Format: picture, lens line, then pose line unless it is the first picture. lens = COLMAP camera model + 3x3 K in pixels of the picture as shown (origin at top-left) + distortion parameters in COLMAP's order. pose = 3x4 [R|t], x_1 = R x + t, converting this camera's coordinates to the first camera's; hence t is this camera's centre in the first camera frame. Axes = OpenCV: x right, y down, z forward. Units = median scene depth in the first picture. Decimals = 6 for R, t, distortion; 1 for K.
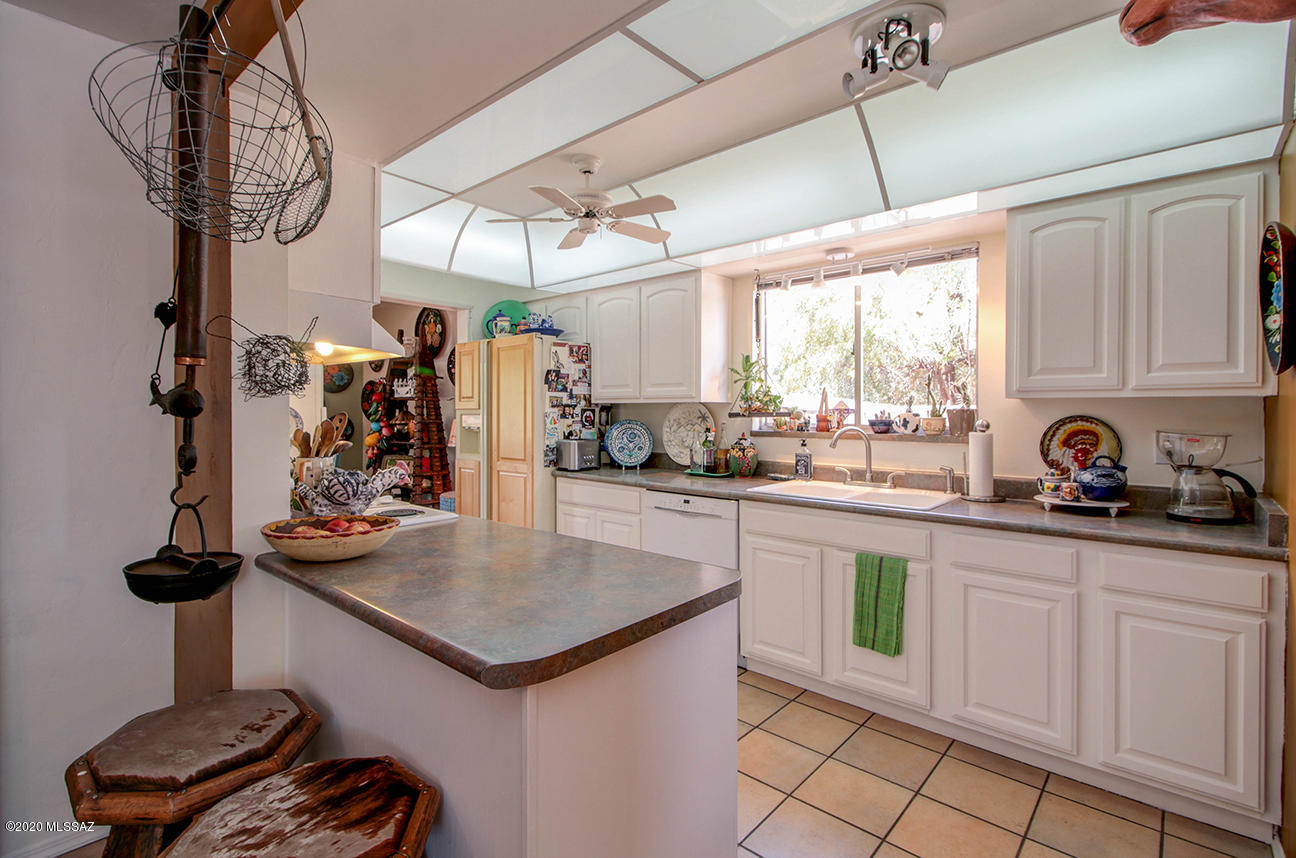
lens RADIAL K [[598.2, 0, 643.4], [0, 598.2, 414.3], [0, 0, 1]] dist [0.001969, 0.000169]
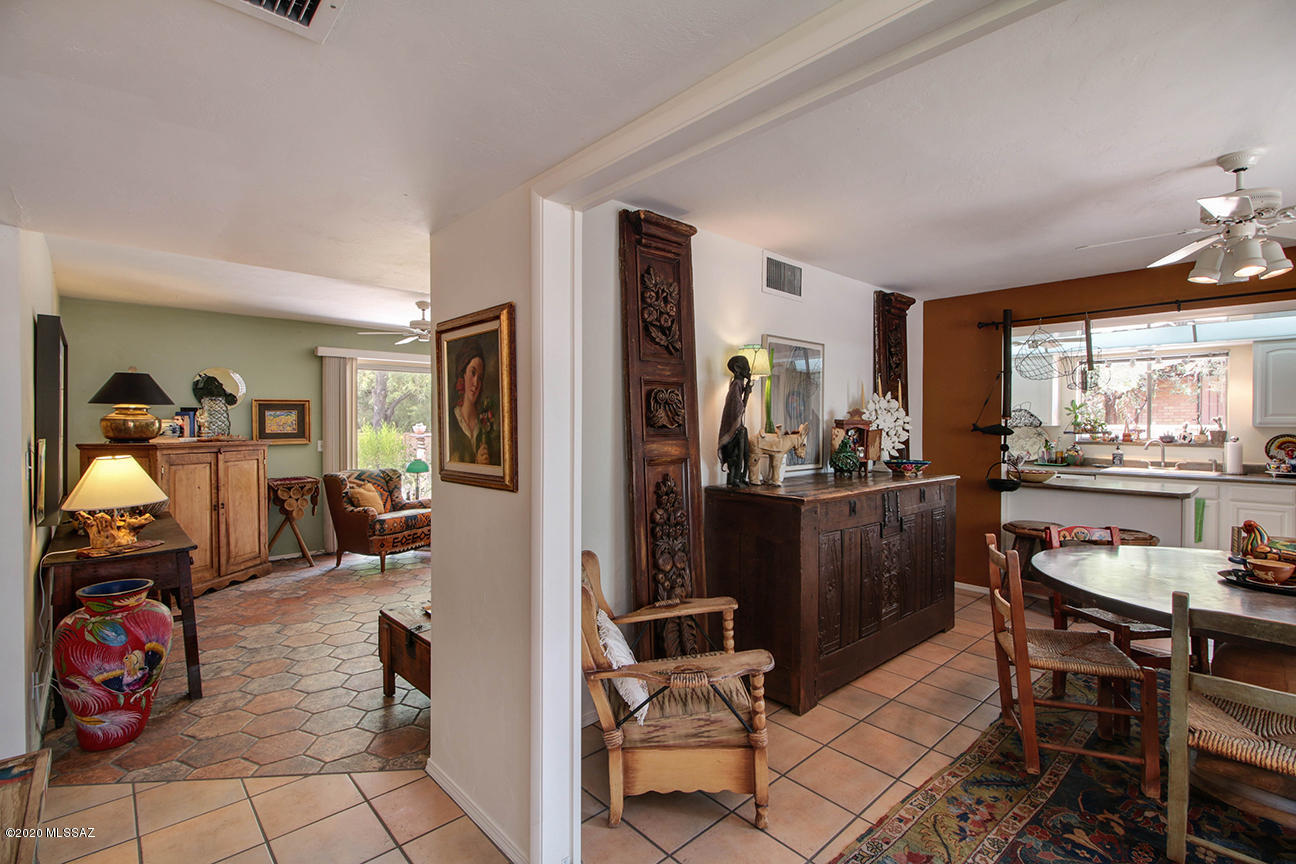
lens RADIAL K [[590.5, 0, 643.4], [0, 590.5, 429.1], [0, 0, 1]] dist [0.018505, -0.013603]
pose [[0.994465, 0.002674, -0.105034, -1.189620], [-0.002240, 0.999988, 0.004244, -0.018846], [0.105044, -0.003985, 0.994460, -1.199696]]
